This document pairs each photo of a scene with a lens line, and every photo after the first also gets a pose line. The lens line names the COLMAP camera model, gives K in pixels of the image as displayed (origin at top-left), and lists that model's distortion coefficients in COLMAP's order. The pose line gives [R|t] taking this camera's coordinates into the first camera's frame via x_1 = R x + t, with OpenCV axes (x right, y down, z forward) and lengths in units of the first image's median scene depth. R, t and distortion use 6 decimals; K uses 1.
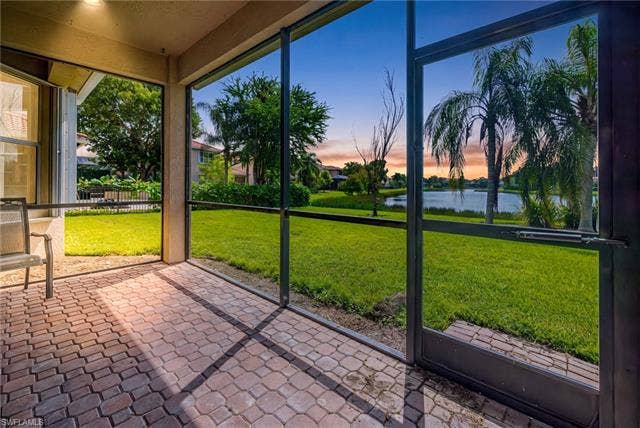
lens RADIAL K [[275.8, 0, 318.5], [0, 275.8, 184.1], [0, 0, 1]] dist [-0.009071, 0.000010]
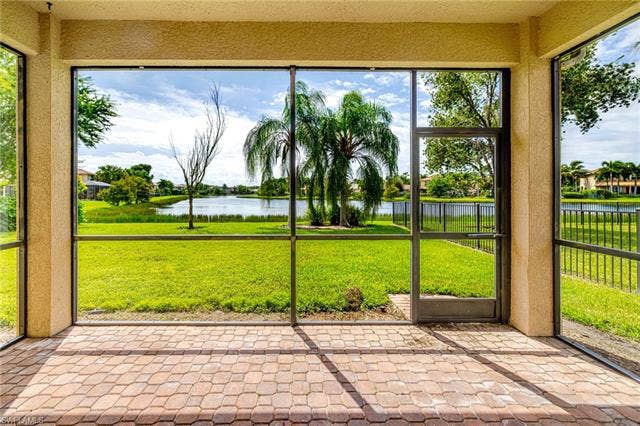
lens RADIAL K [[273.5, 0, 297.7], [0, 273.5, 192.2], [0, 0, 1]] dist [-0.001751, -0.000144]
pose [[0.733633, -0.005264, 0.679525, -0.209935], [0.002244, 0.999983, 0.005324, -0.020188], [-0.679542, -0.002381, 0.733633, 0.051293]]
